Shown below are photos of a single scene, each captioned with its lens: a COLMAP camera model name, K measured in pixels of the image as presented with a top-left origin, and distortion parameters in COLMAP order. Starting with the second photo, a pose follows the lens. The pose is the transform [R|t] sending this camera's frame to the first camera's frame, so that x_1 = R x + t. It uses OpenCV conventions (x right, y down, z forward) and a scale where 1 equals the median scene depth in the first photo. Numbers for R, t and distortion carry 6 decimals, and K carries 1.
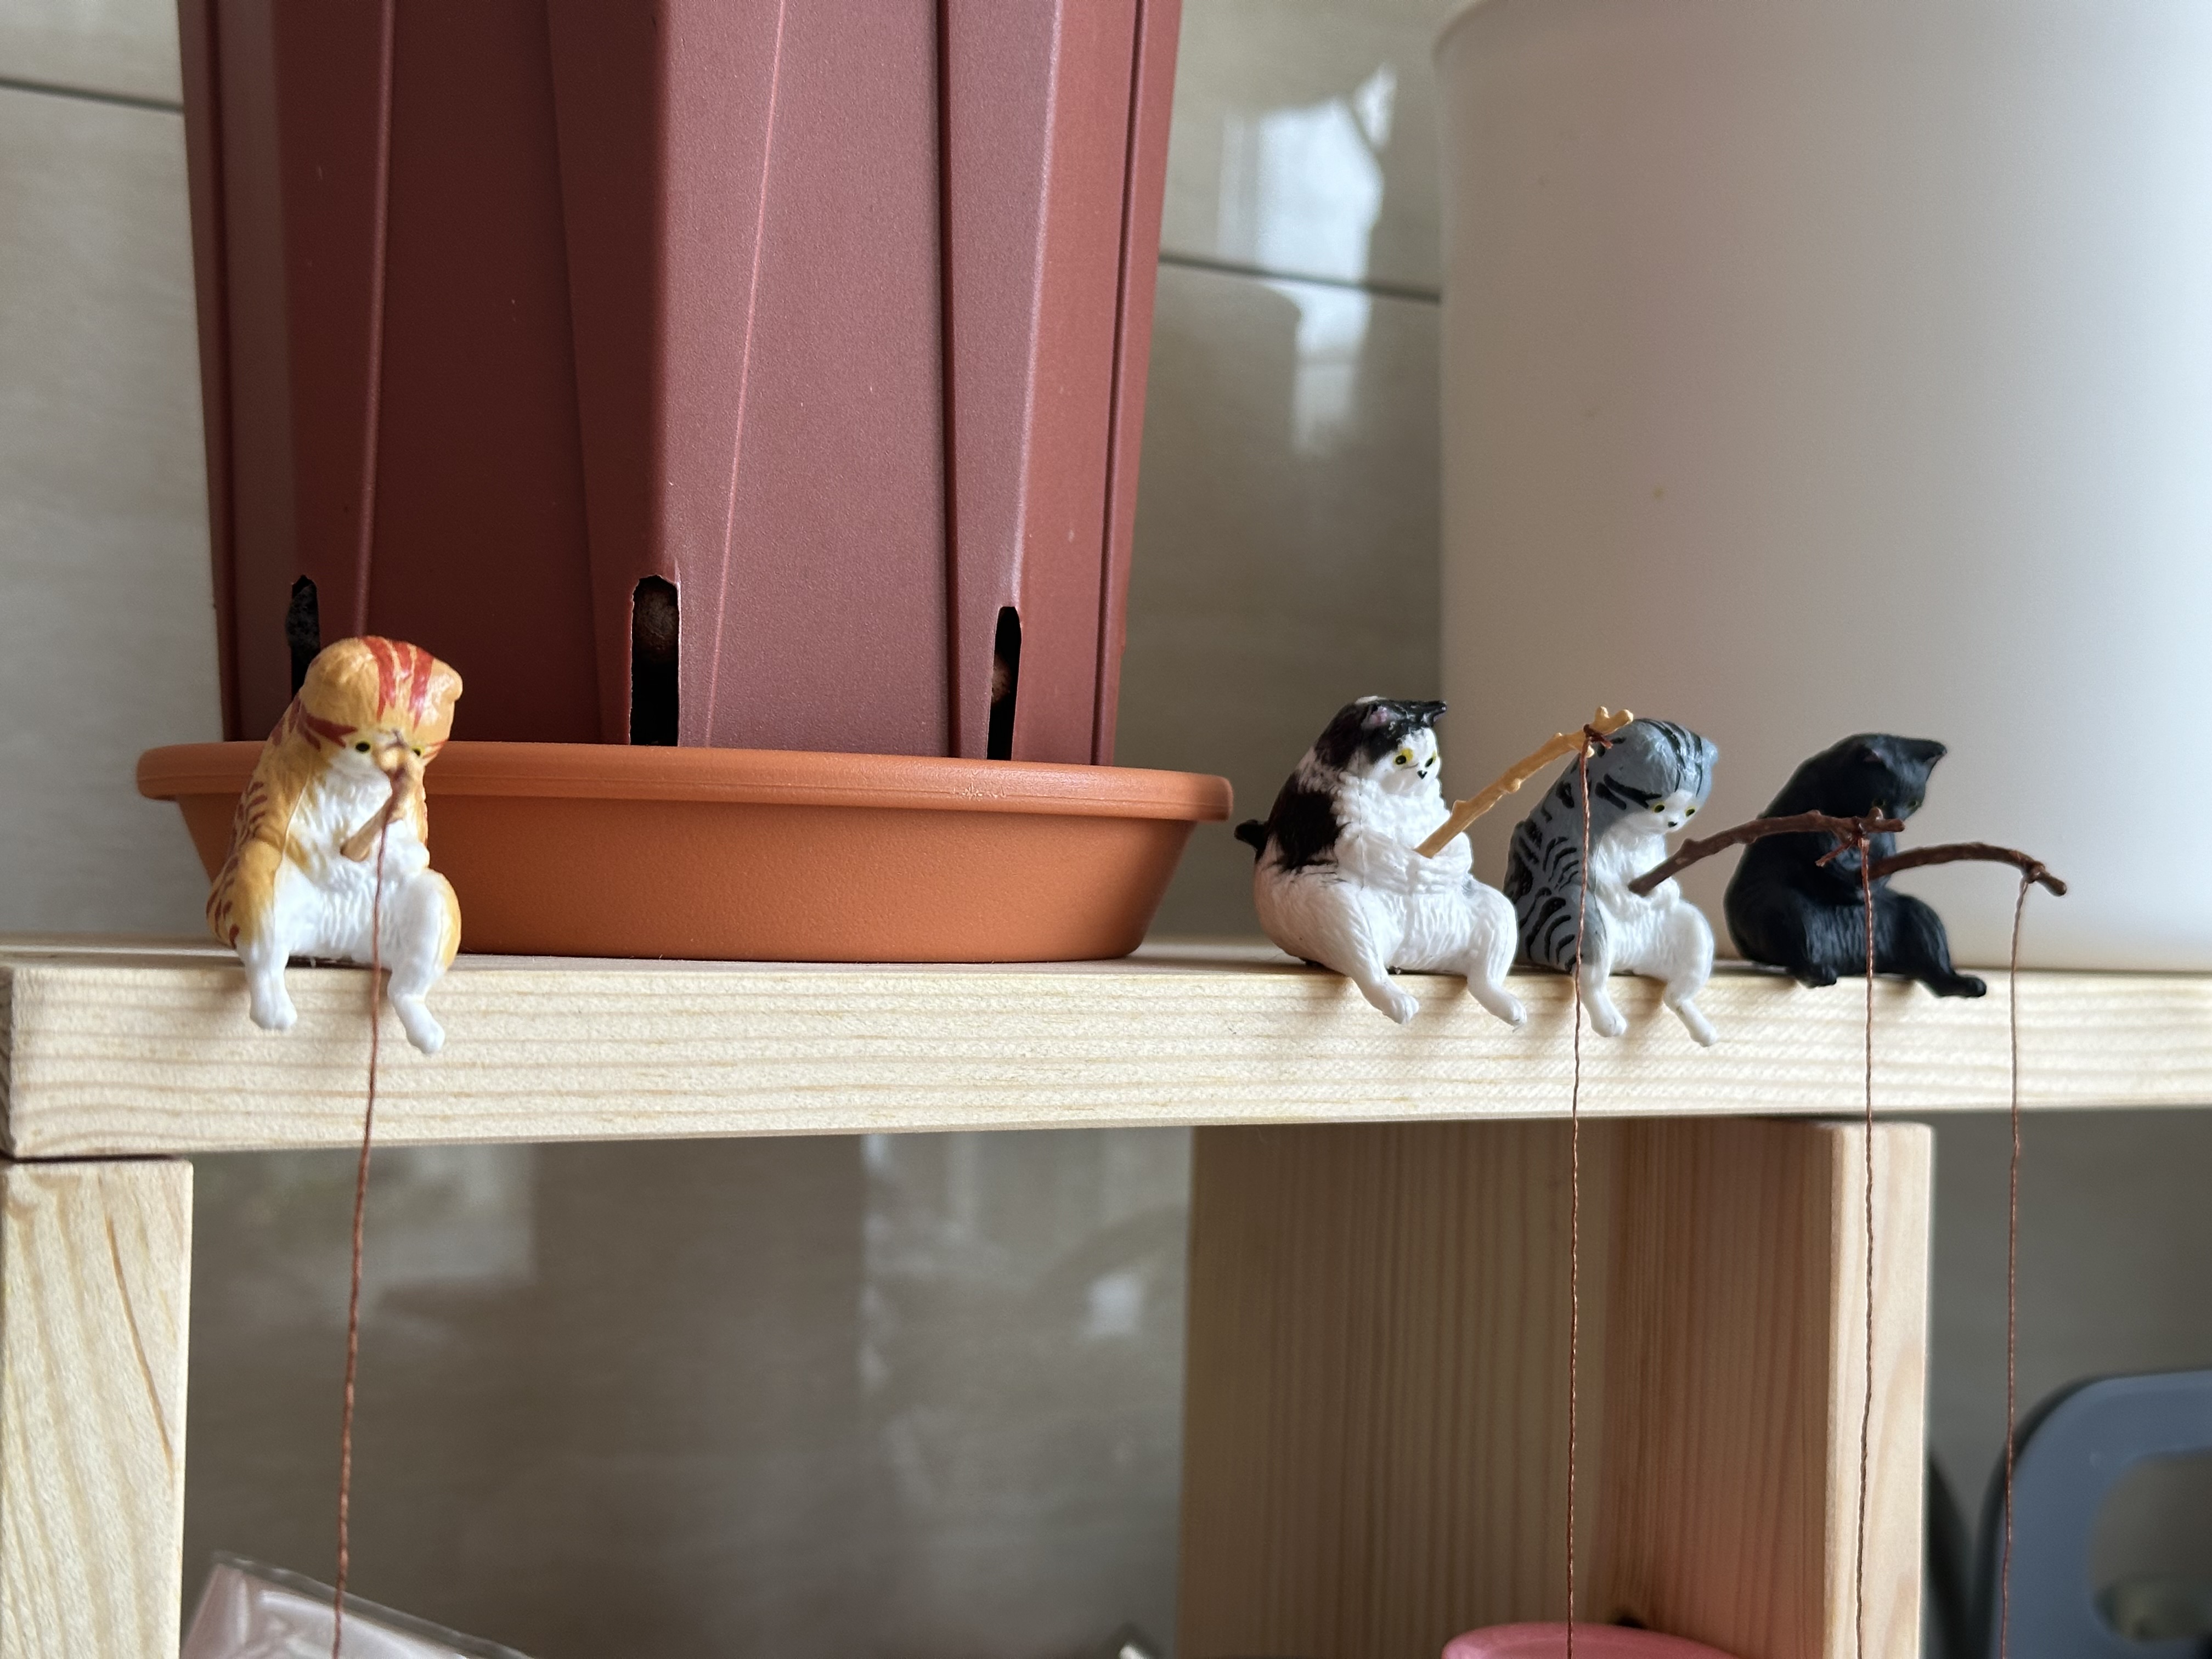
lens RADIAL K [[3070.3, 0, 1106.1], [0, 3070.3, 839.0], [0, 0, 1]] dist [0.120336, 0.000000]
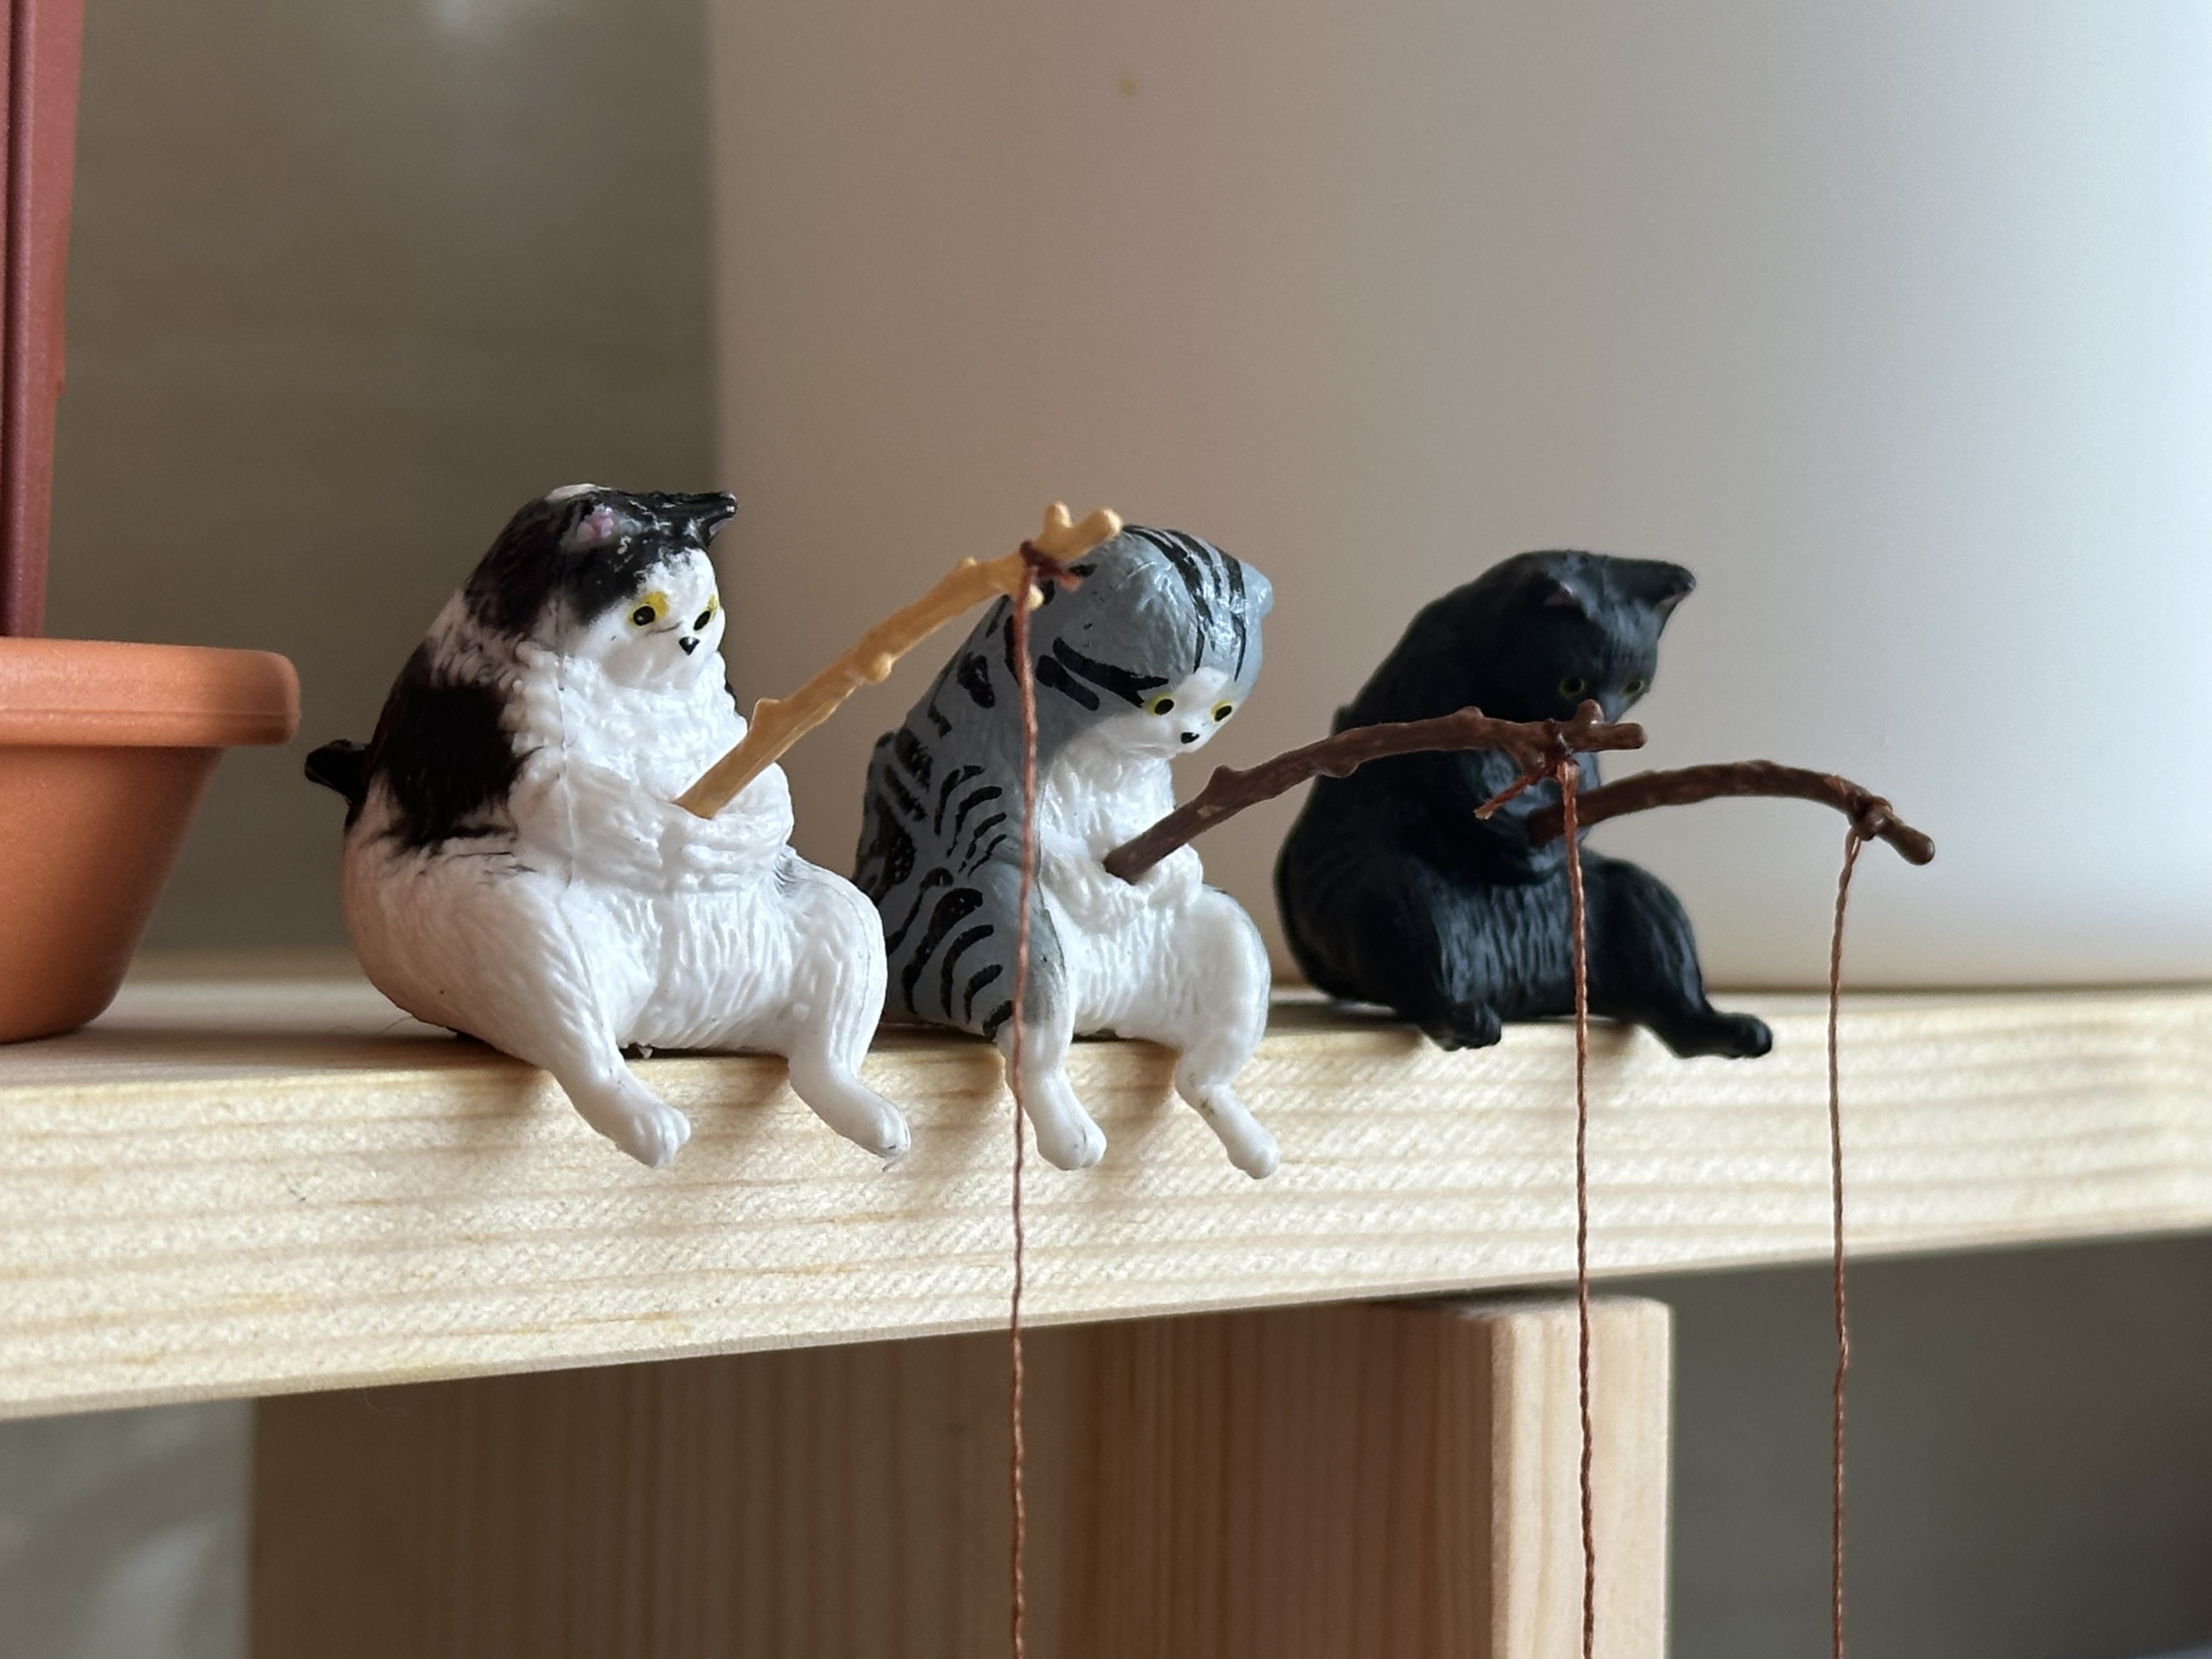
lens RADIAL K [[4986.8, 0, 1111.4], [0, 4986.8, 832.1], [0, 0, 1]] dist [0.140942, 0.000000]
pose [[0.982077, -0.021445, 0.187256, 0.019765], [0.016792, 0.999510, 0.026400, -0.010883], [-0.187731, -0.022782, 0.981956, 0.207534]]
